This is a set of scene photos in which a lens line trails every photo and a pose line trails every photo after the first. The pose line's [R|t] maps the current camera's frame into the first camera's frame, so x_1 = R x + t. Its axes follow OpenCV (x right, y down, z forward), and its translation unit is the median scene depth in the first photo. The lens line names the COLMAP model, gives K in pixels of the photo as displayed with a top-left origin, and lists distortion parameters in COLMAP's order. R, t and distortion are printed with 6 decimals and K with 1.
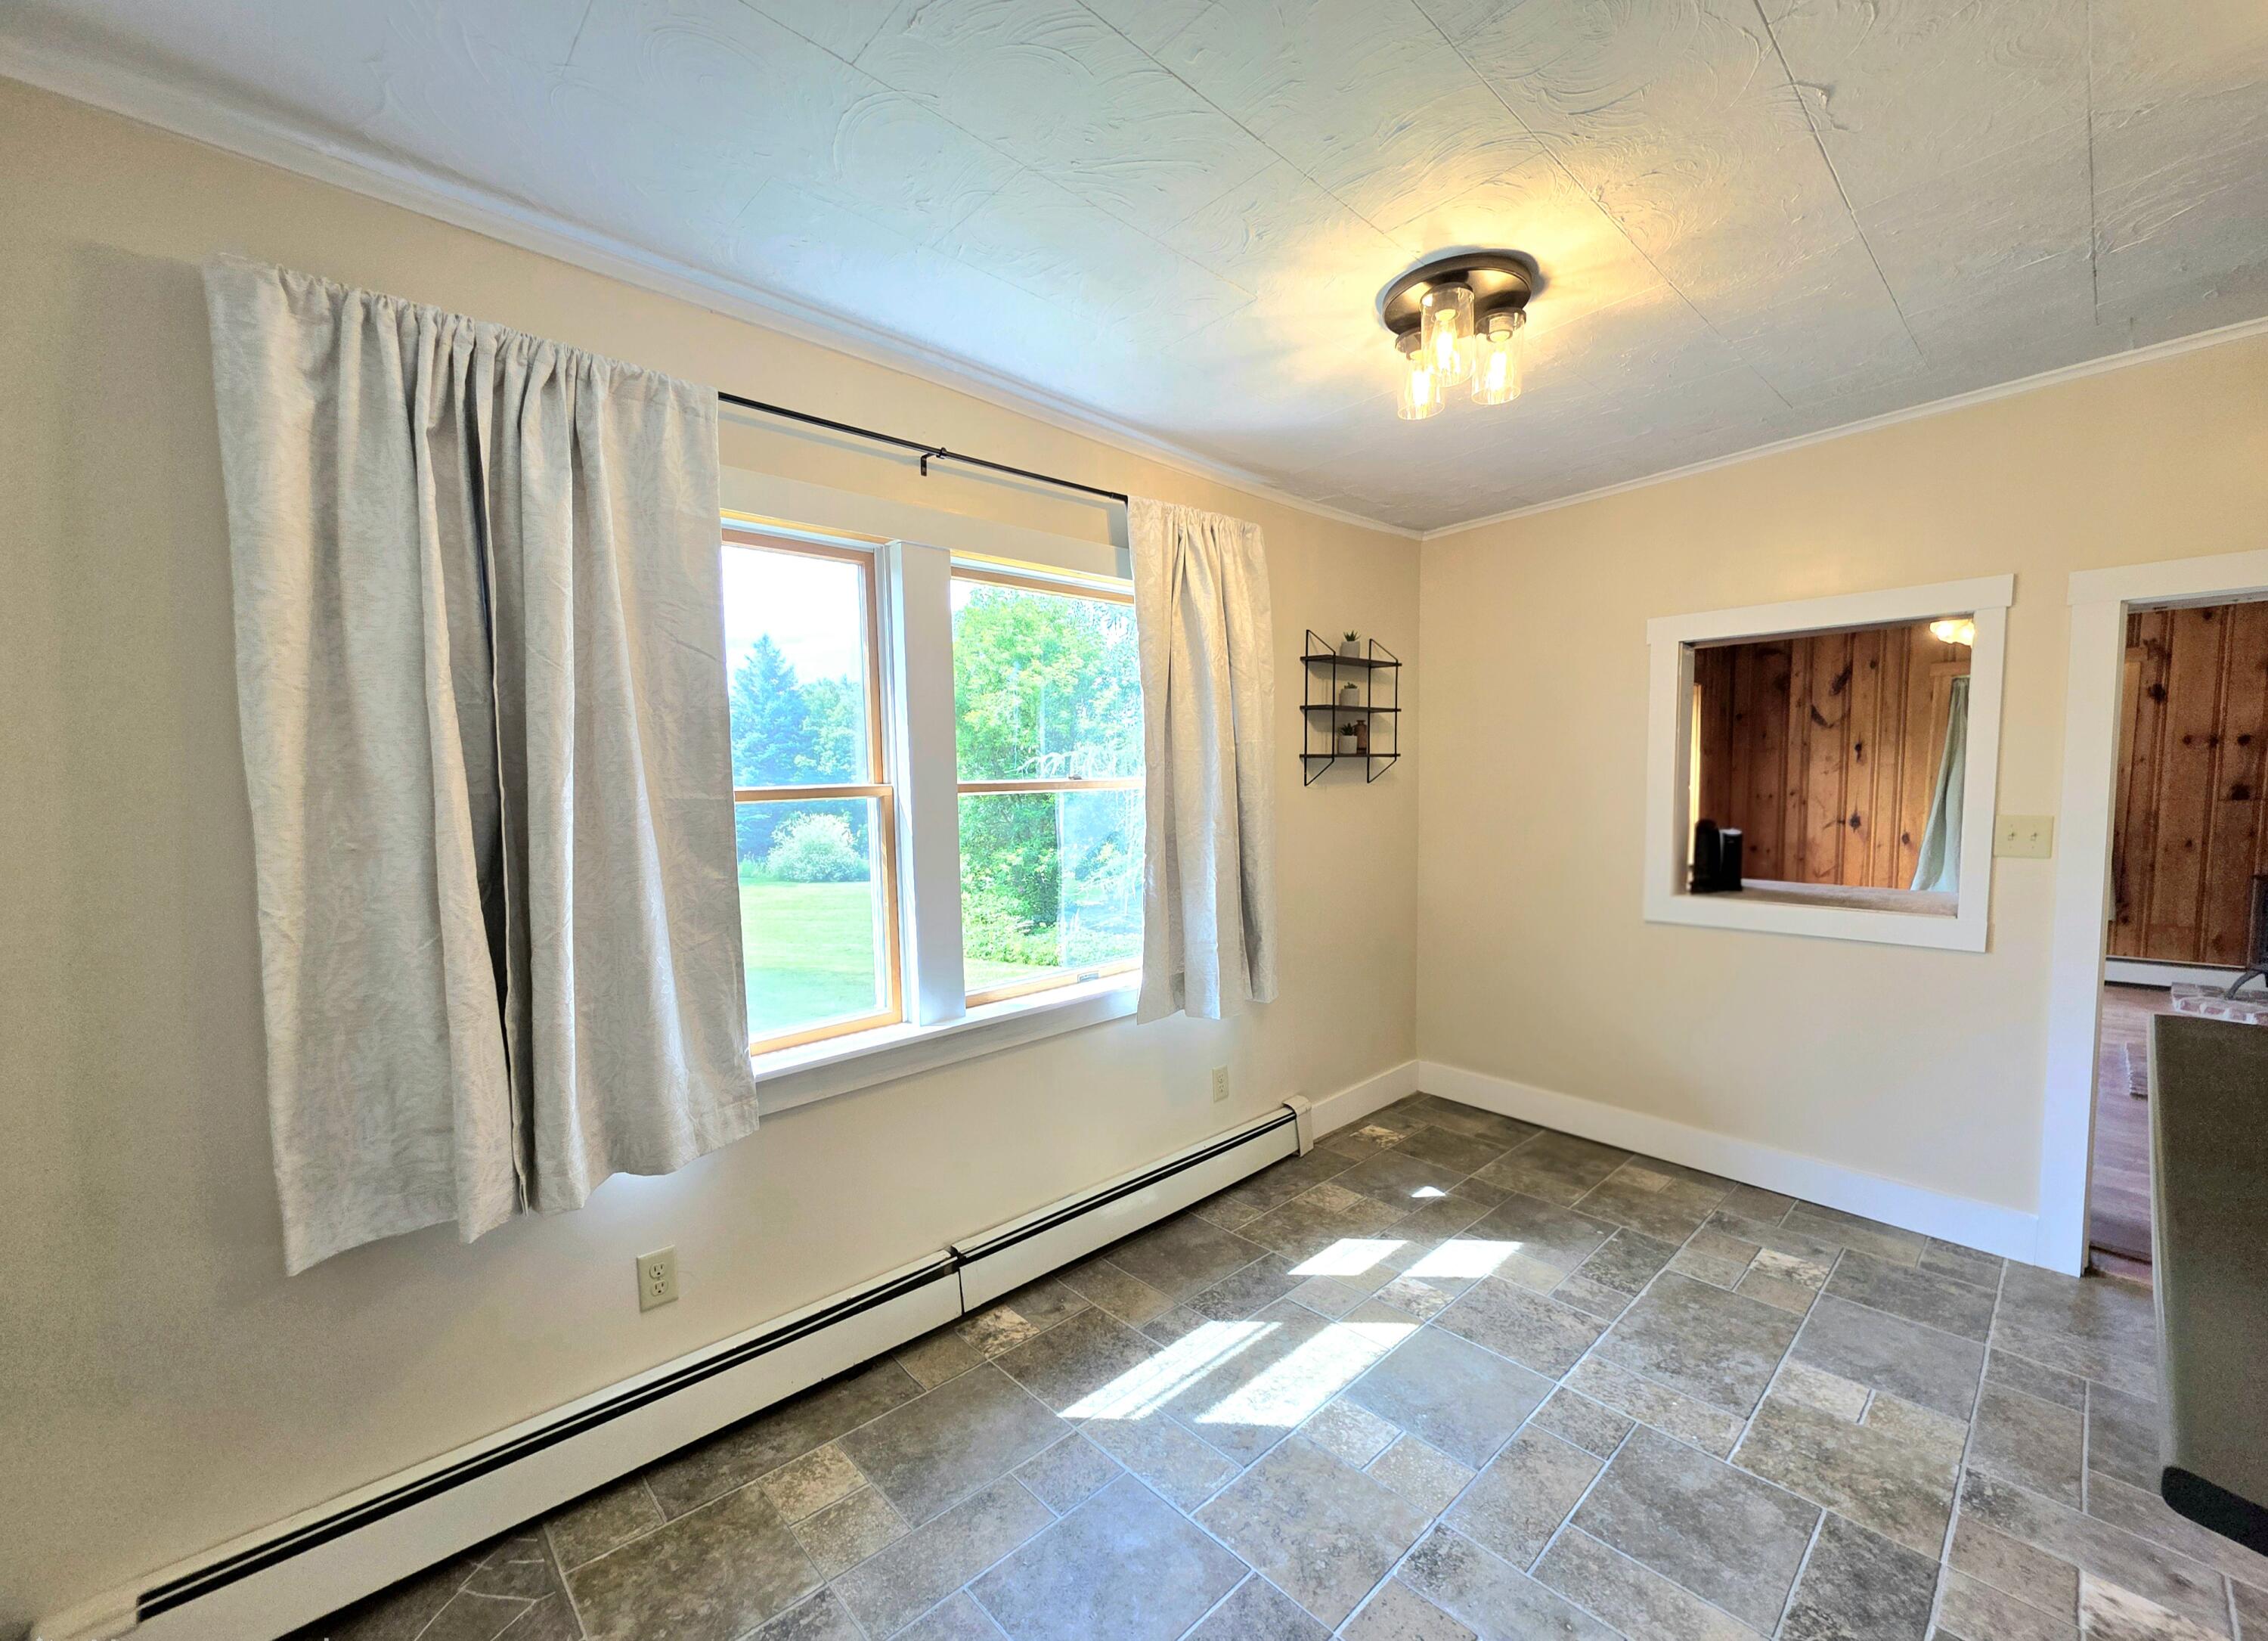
lens RADIAL K [[915.8, 0, 1147.5], [0, 915.8, 852.2], [0, 0, 1]] dist [0.002298, 0.000303]
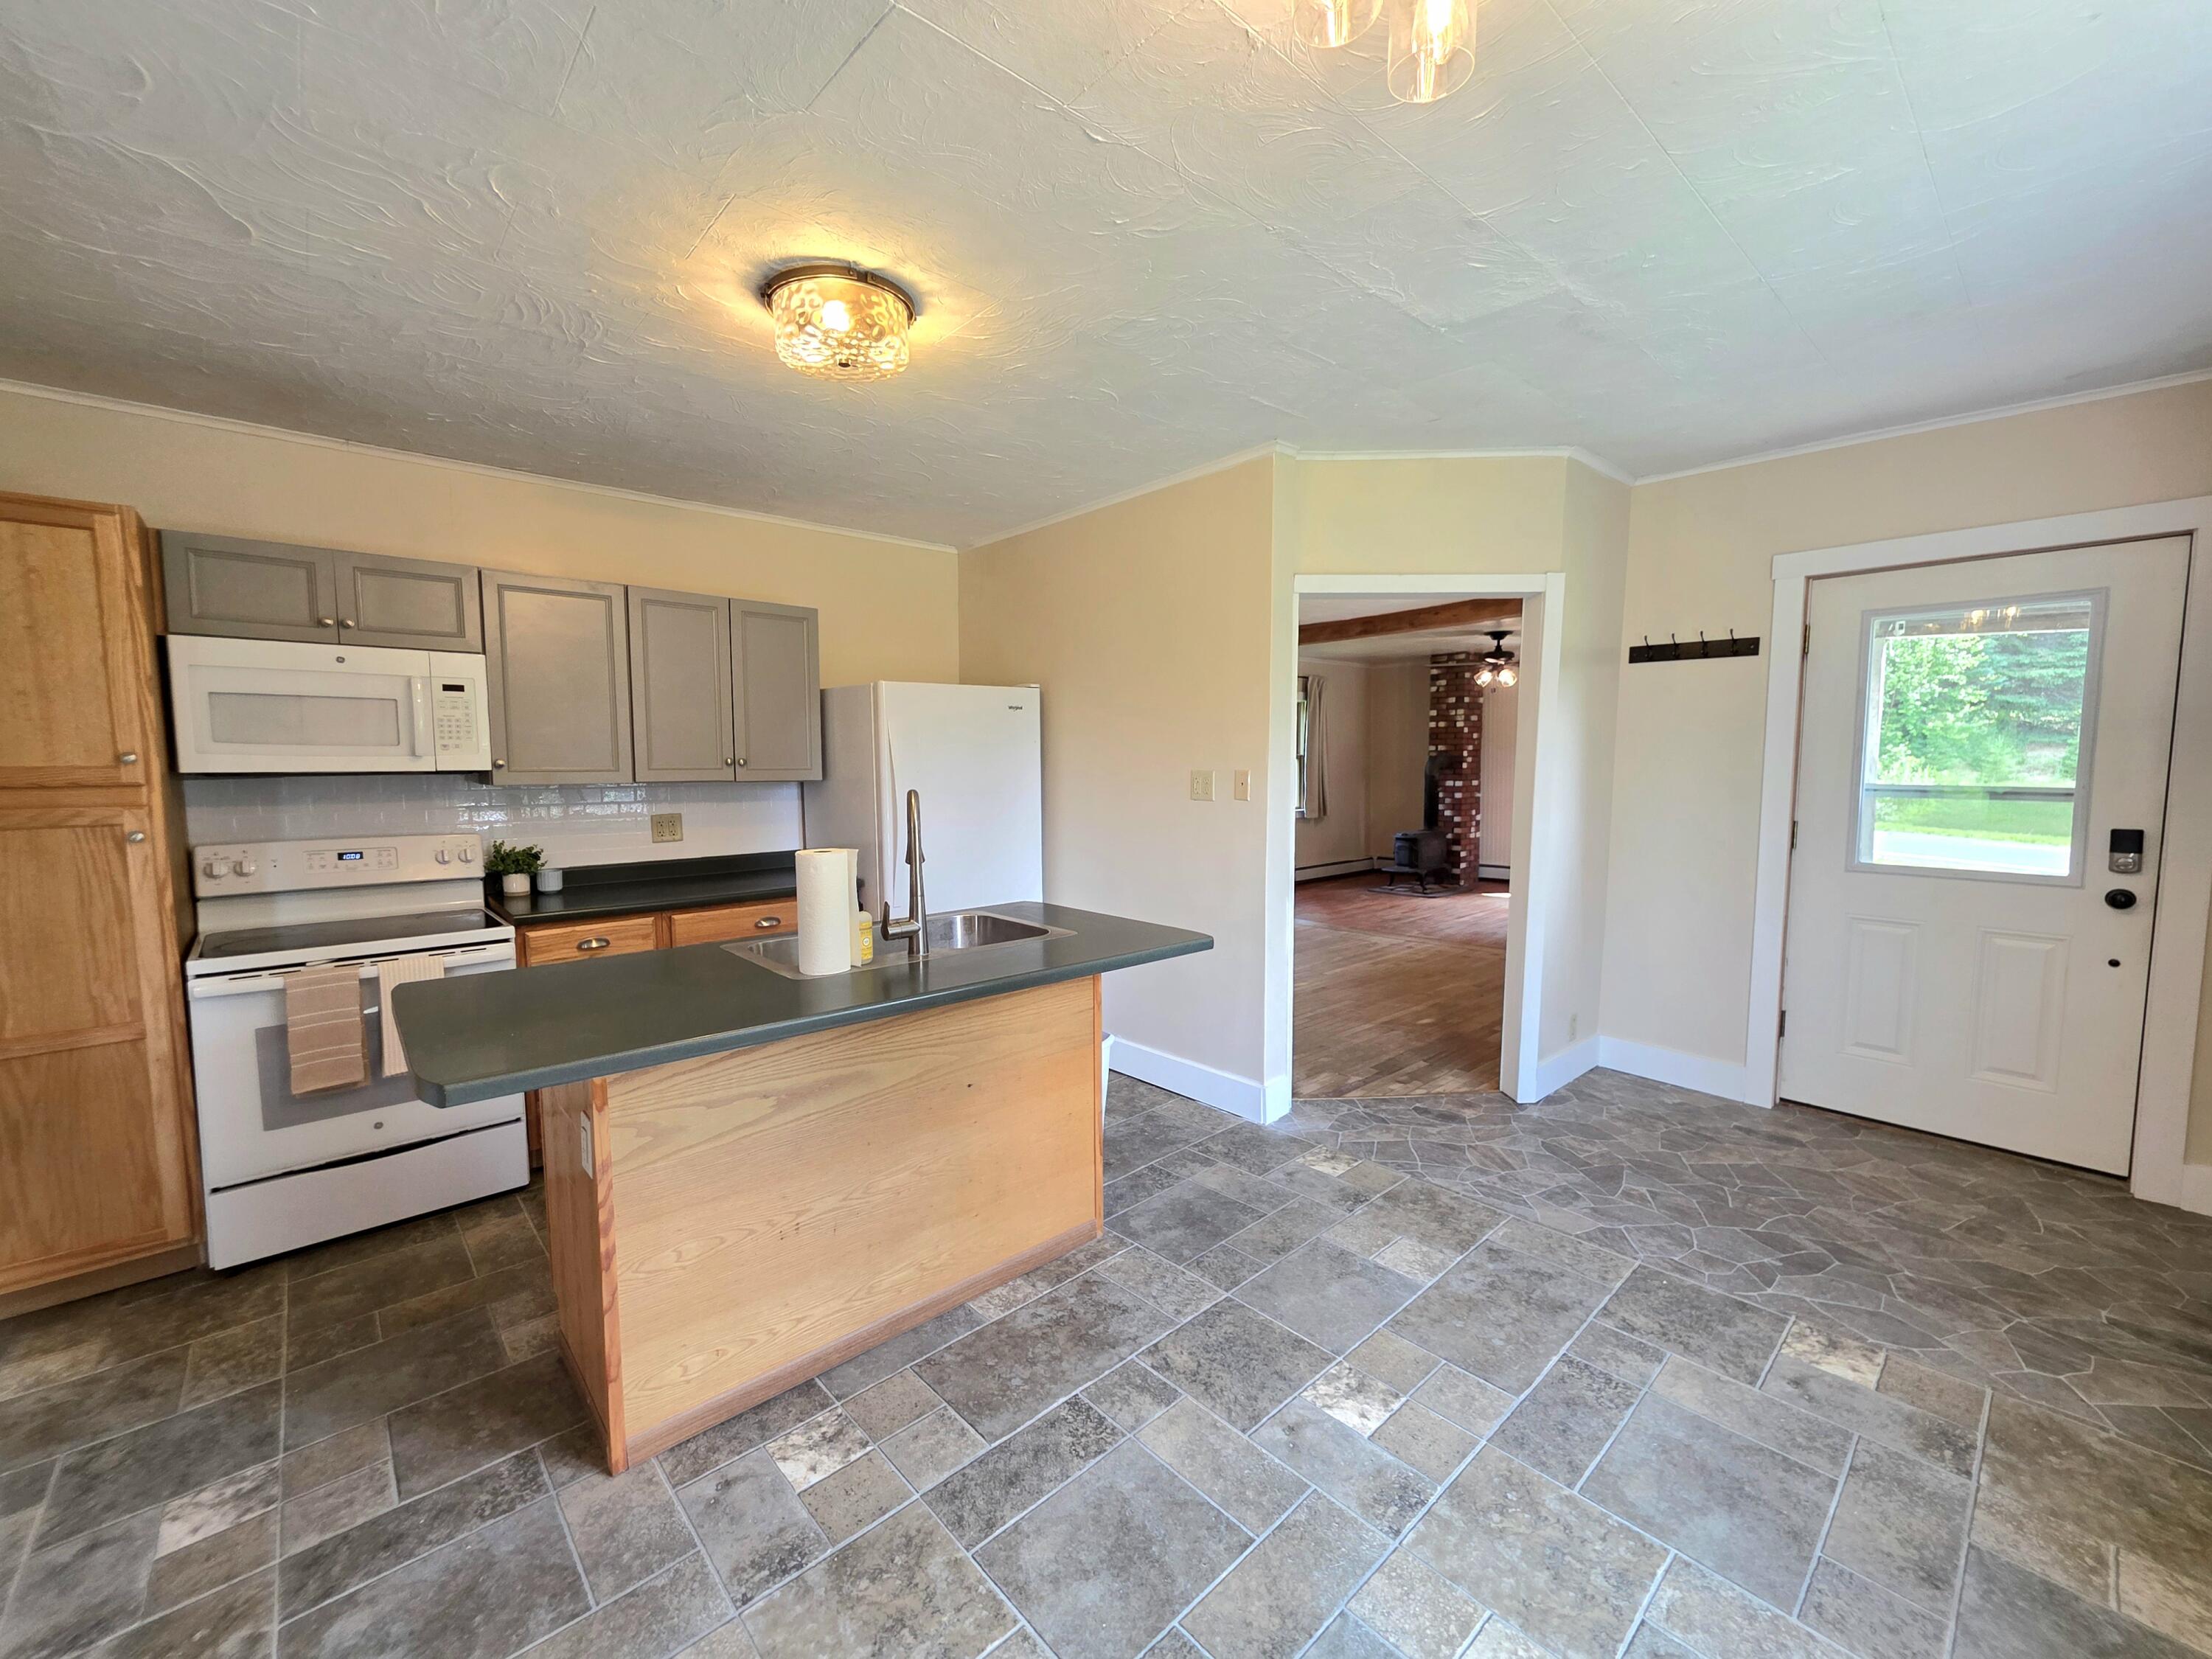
lens RADIAL K [[885.8, 0, 1113.0], [0, 885.8, 832.7], [0, 0, 1]] dist [0.001751, -0.000845]
pose [[-0.999220, 0.021827, 0.032918, 0.359712], [0.027290, 0.984032, 0.175889, -0.094120], [-0.028554, 0.176650, -0.983860, 1.136432]]
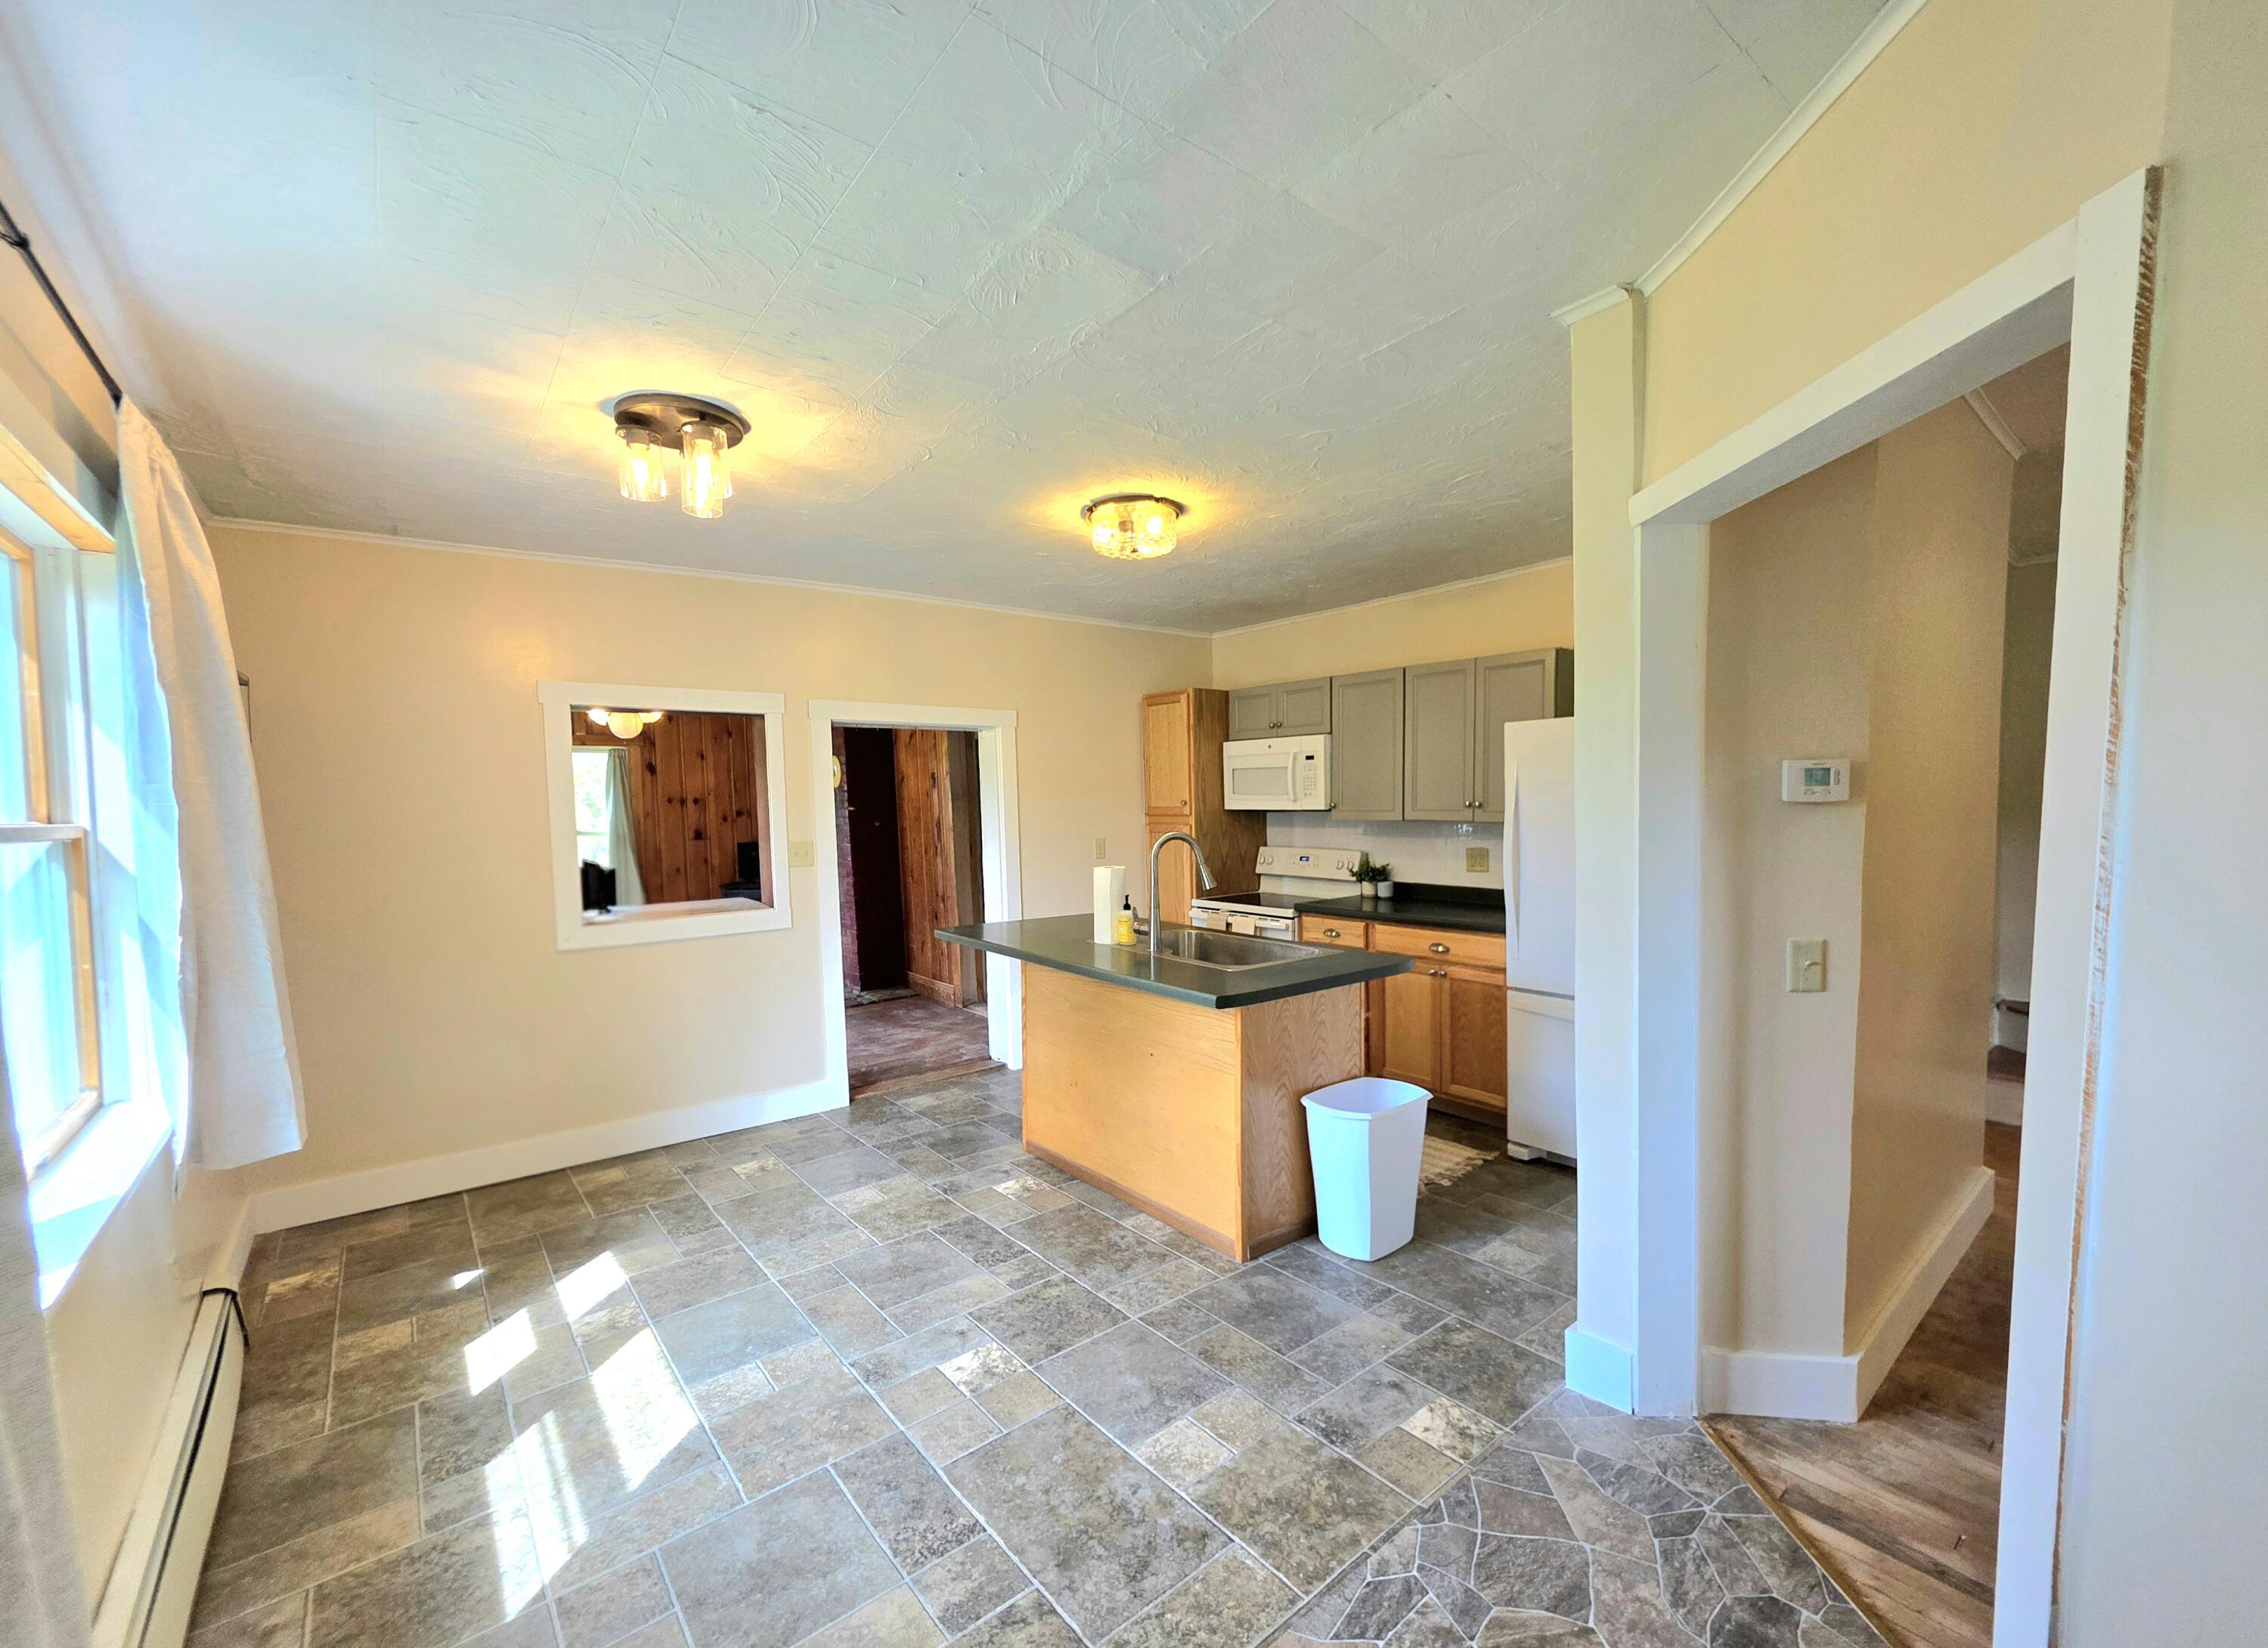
lens RADIAL K [[915.7, 0, 1147.5], [0, 915.7, 855.7], [0, 0, 1]] dist [0.002298, 0.000303]
pose [[0.072749, -0.043388, 0.996406, -0.613174], [0.107766, 0.993546, 0.035395, -0.005141], [-0.991511, 0.104804, 0.076955, 0.246395]]
